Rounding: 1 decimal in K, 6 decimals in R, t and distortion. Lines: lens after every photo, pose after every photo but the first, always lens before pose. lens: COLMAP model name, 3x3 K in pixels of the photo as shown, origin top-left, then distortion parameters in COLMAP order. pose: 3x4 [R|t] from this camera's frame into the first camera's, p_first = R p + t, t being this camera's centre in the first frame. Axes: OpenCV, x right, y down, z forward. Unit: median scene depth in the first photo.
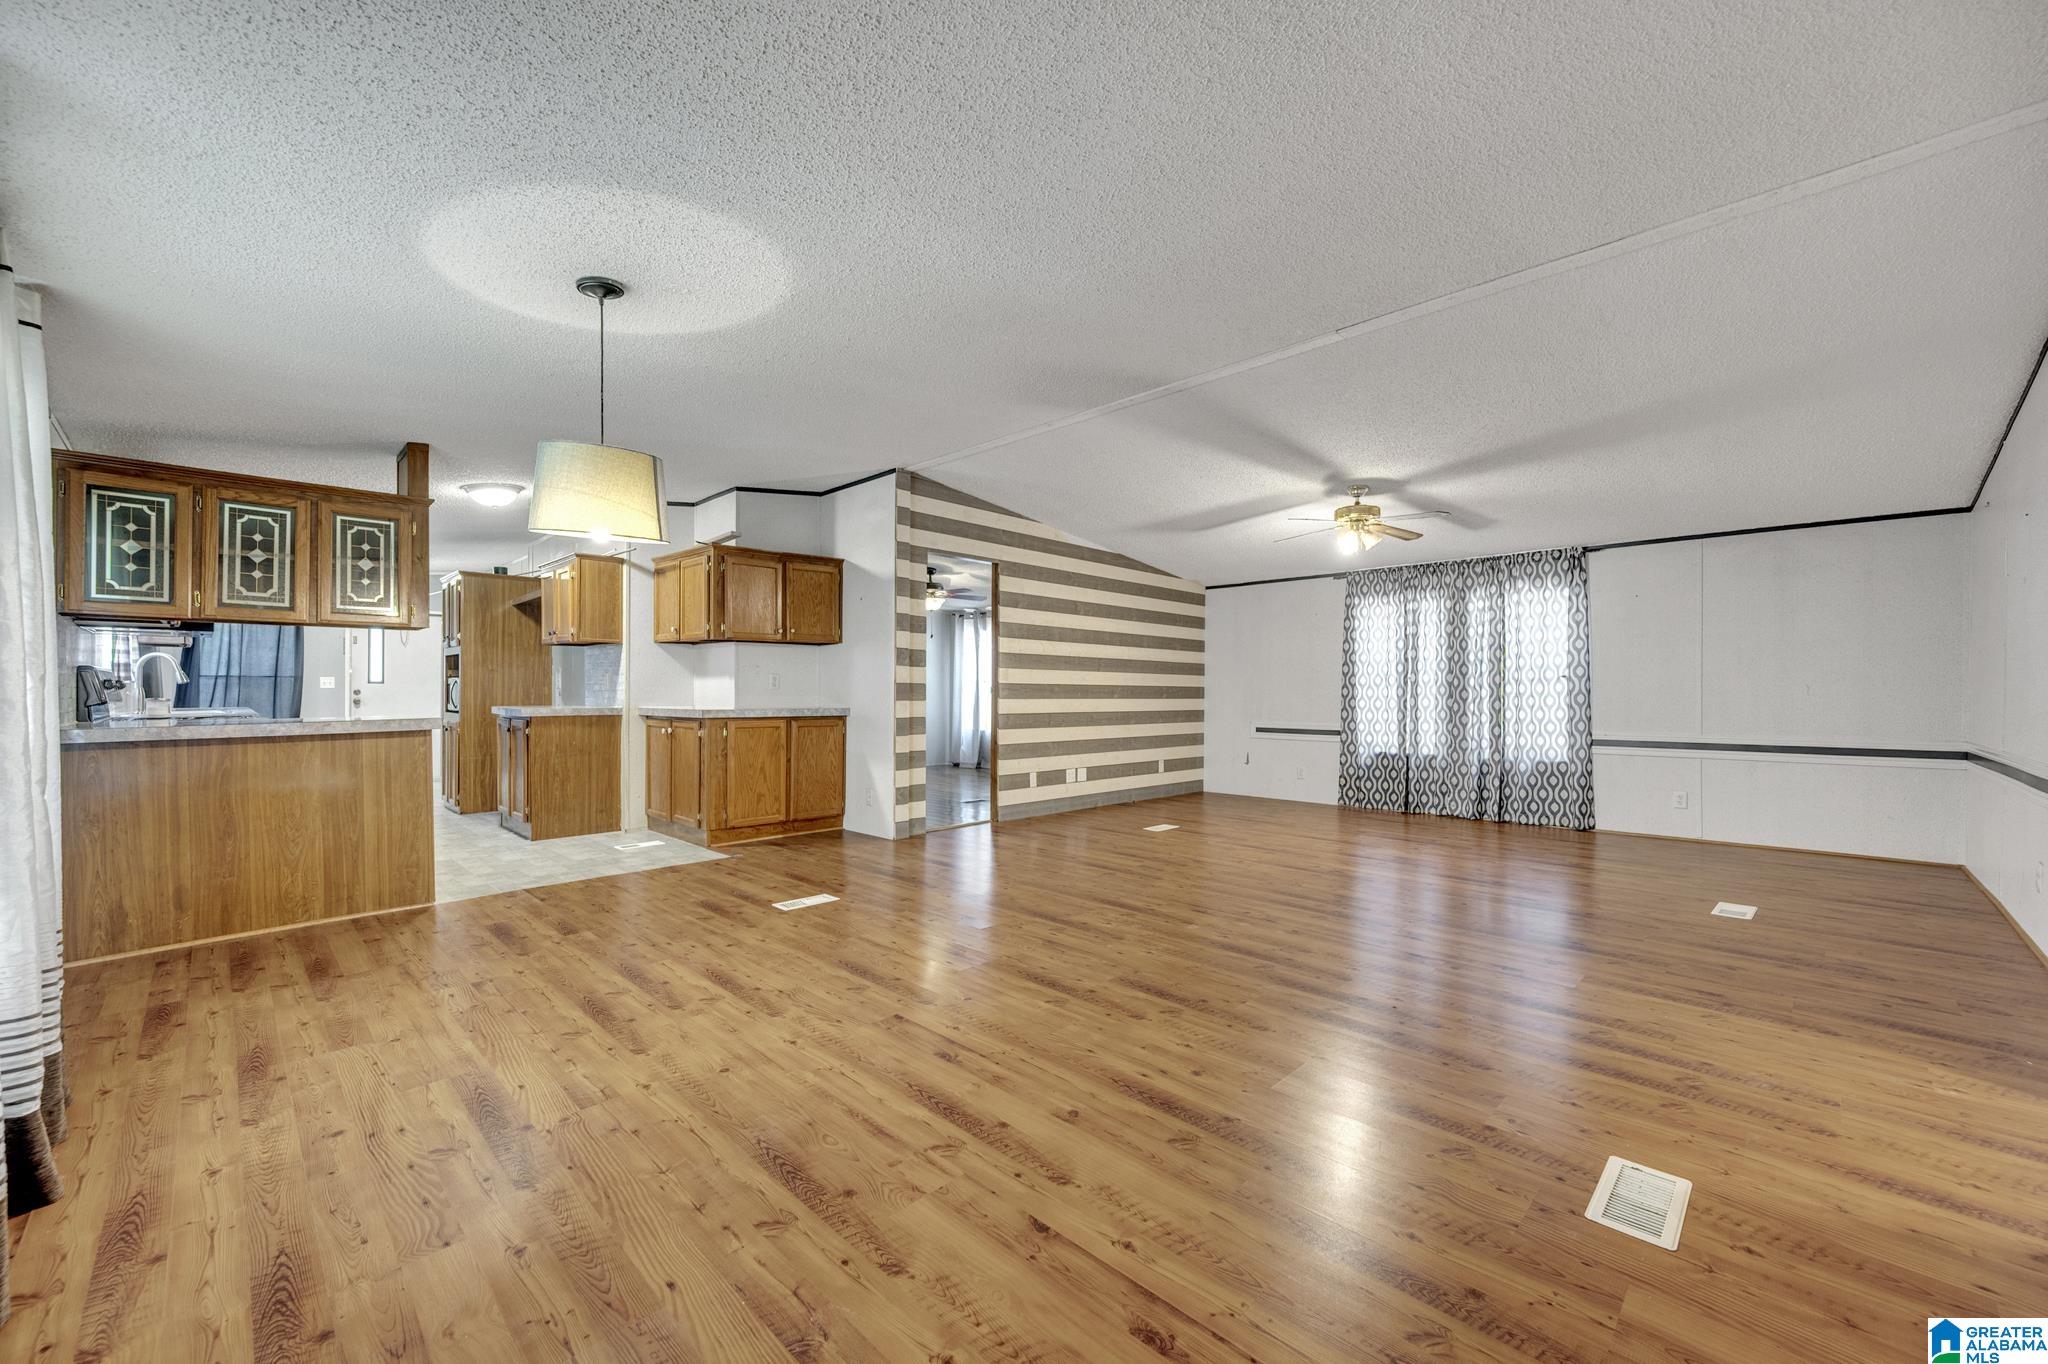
lens RADIAL K [[806.2, 0, 1020.3], [0, 806.2, 691.7], [0, 0, 1]] dist [-0.001700, 0.000048]
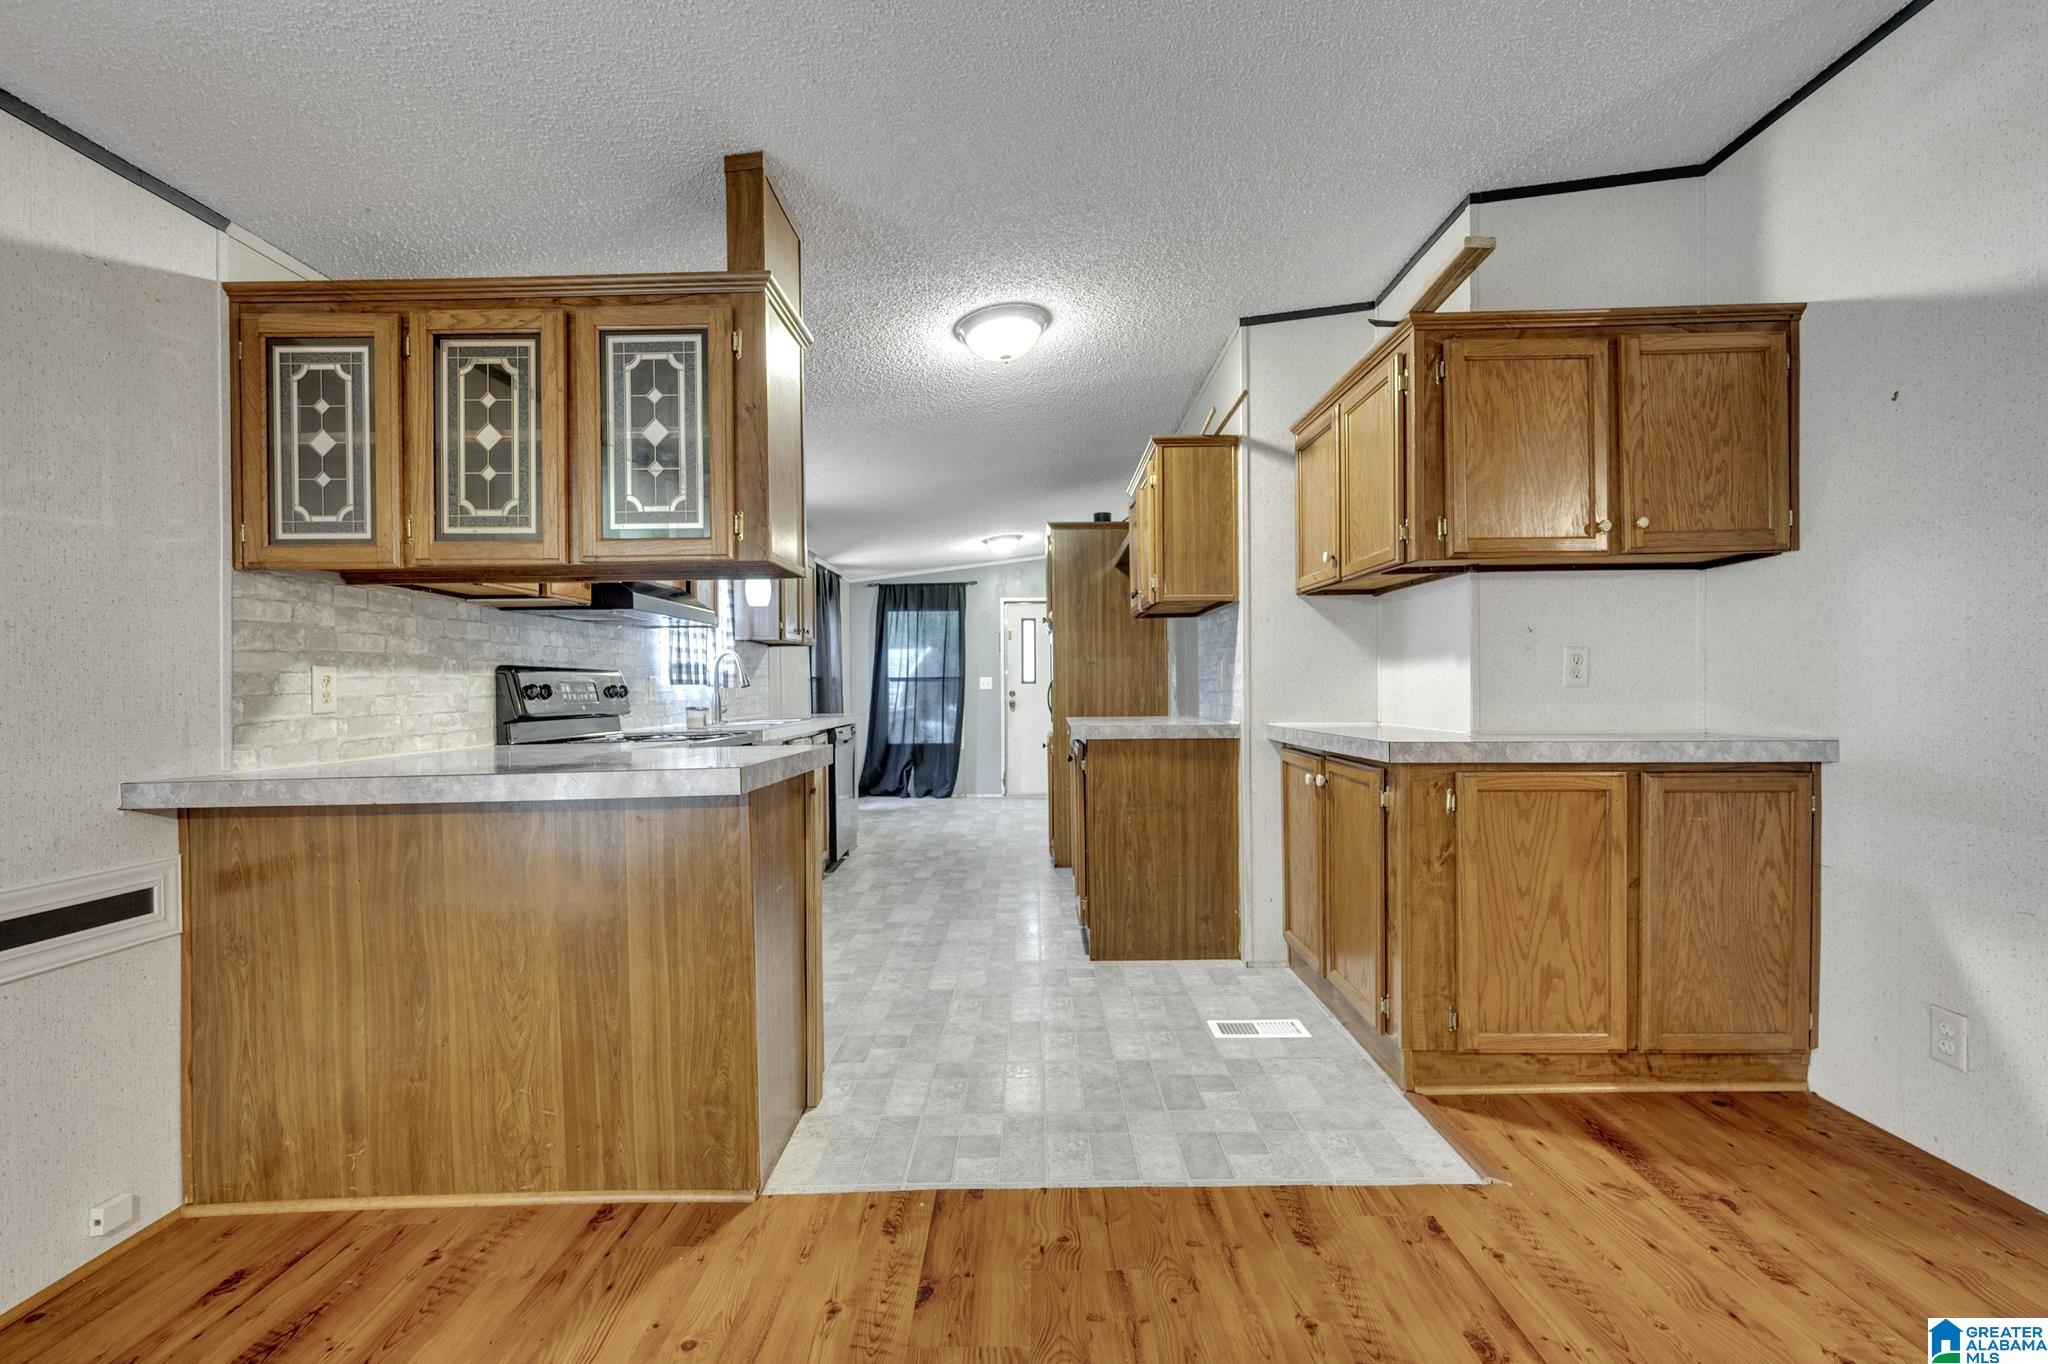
lens RADIAL K [[897.0, 0, 1018.3], [0, 897.0, 694.0], [0, 0, 1]] dist [0.000990, -0.000311]
pose [[0.705175, -0.005255, -0.709014, -0.196438], [0.010712, 0.999937, 0.003243, -0.003548], [0.708952, -0.009882, 0.705187, 0.522284]]
